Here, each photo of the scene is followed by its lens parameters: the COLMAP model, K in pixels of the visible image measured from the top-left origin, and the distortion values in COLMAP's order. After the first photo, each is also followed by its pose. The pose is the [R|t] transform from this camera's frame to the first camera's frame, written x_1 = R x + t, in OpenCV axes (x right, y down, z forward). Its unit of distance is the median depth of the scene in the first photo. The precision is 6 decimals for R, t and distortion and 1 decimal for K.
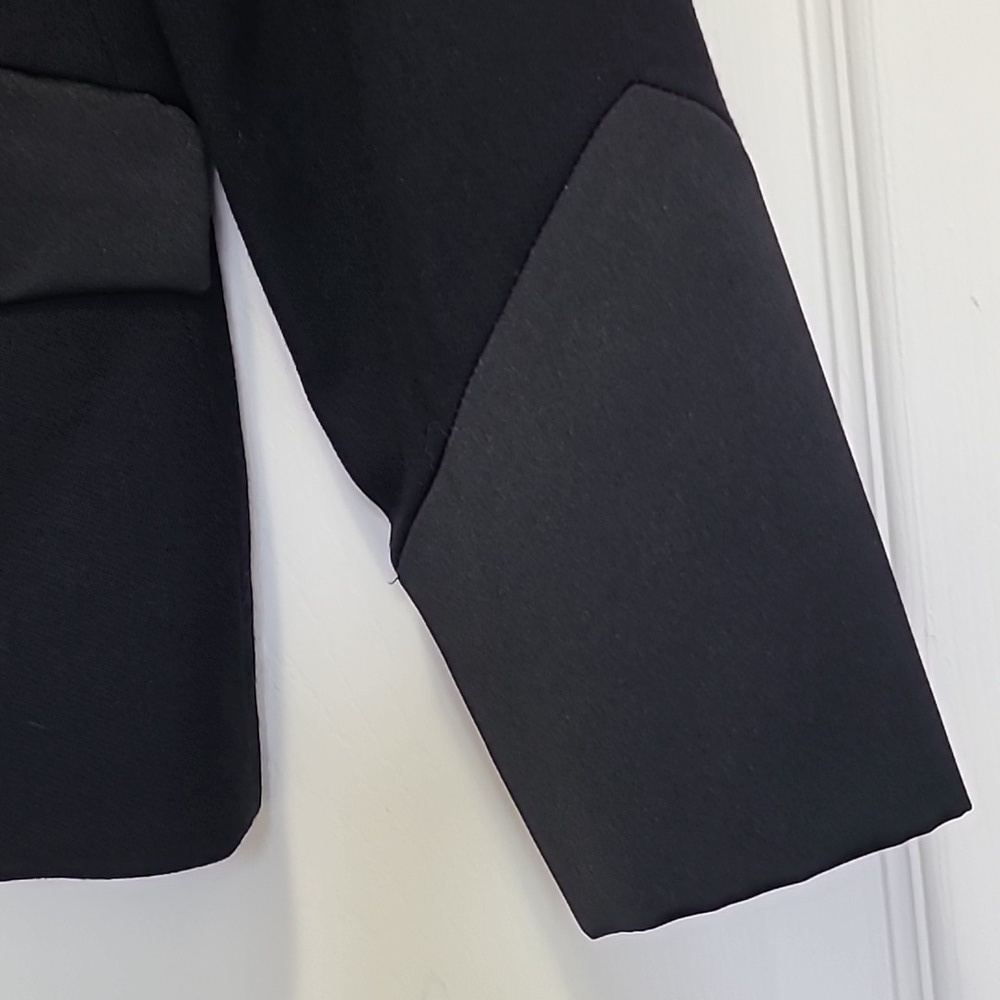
lens RADIAL K [[1640.1, 0, 500.8], [0, 1640.1, 521.0], [0, 0, 1]] dist [0.024838, 0.105348]
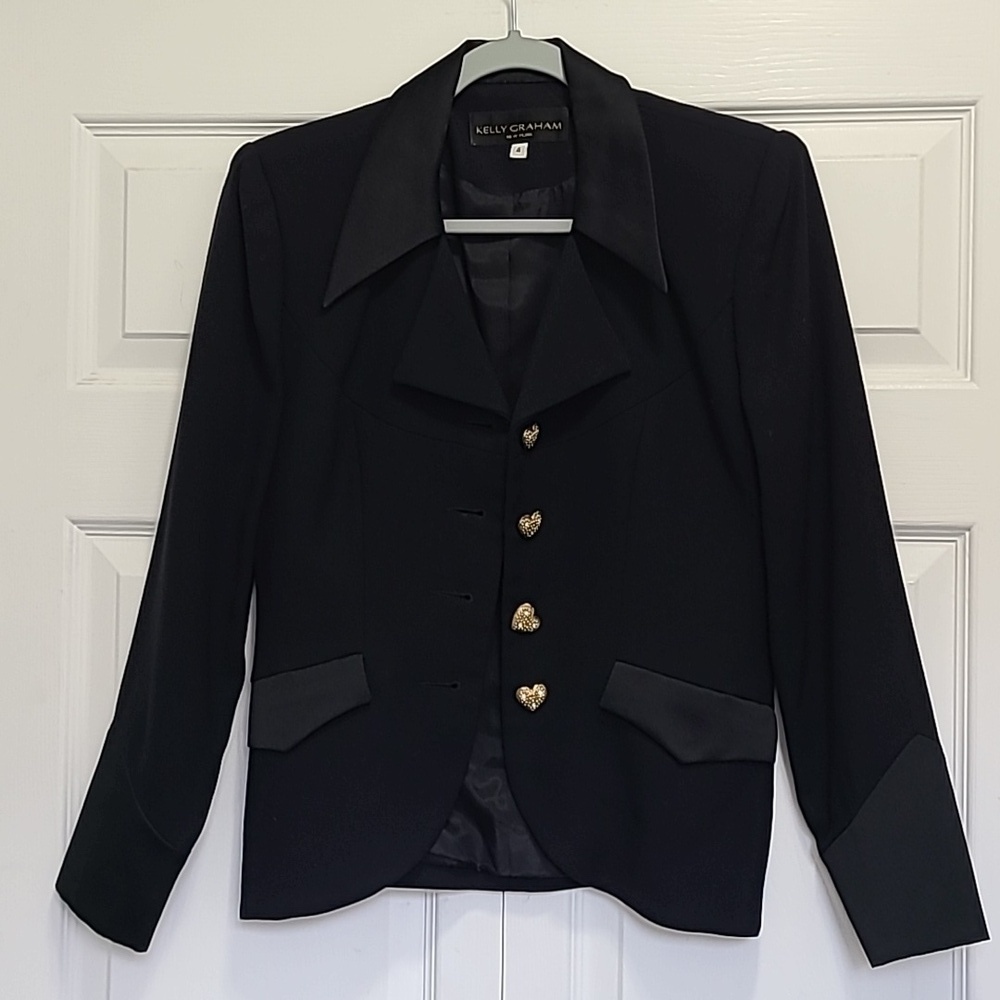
lens RADIAL K [[1640.1, 0, 500.8], [0, 1640.1, 521.0], [0, 0, 1]] dist [0.024838, 0.105348]
pose [[0.990769, 0.135265, -0.008922, -0.766522], [-0.134611, 0.973941, -0.182533, 0.065896], [-0.016001, 0.182049, 0.983159, -2.355721]]
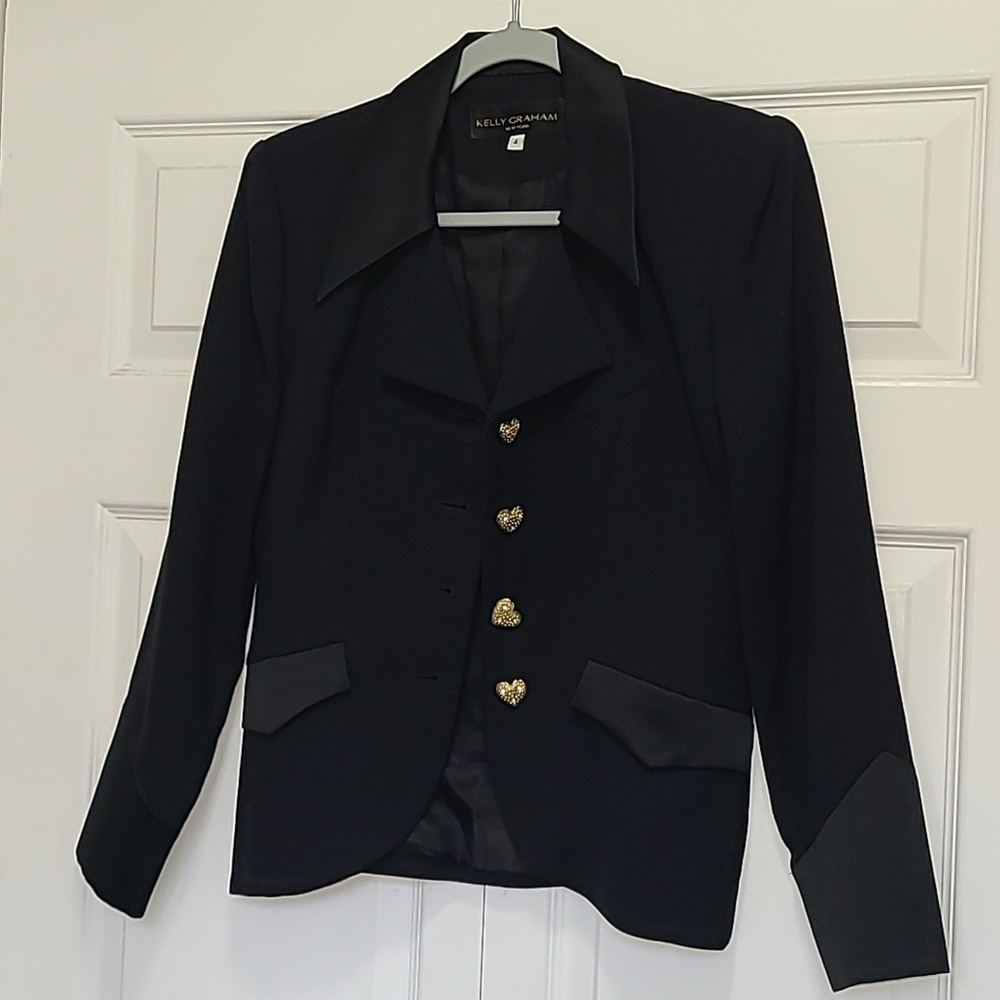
lens RADIAL K [[1640.1, 0, 500.8], [0, 1640.1, 521.0], [0, 0, 1]] dist [0.024838, 0.105348]
pose [[0.964214, 0.160491, -0.211032, -0.044952], [-0.192232, 0.971372, -0.139583, -0.075388], [0.182588, 0.175155, 0.967462, -2.289512]]
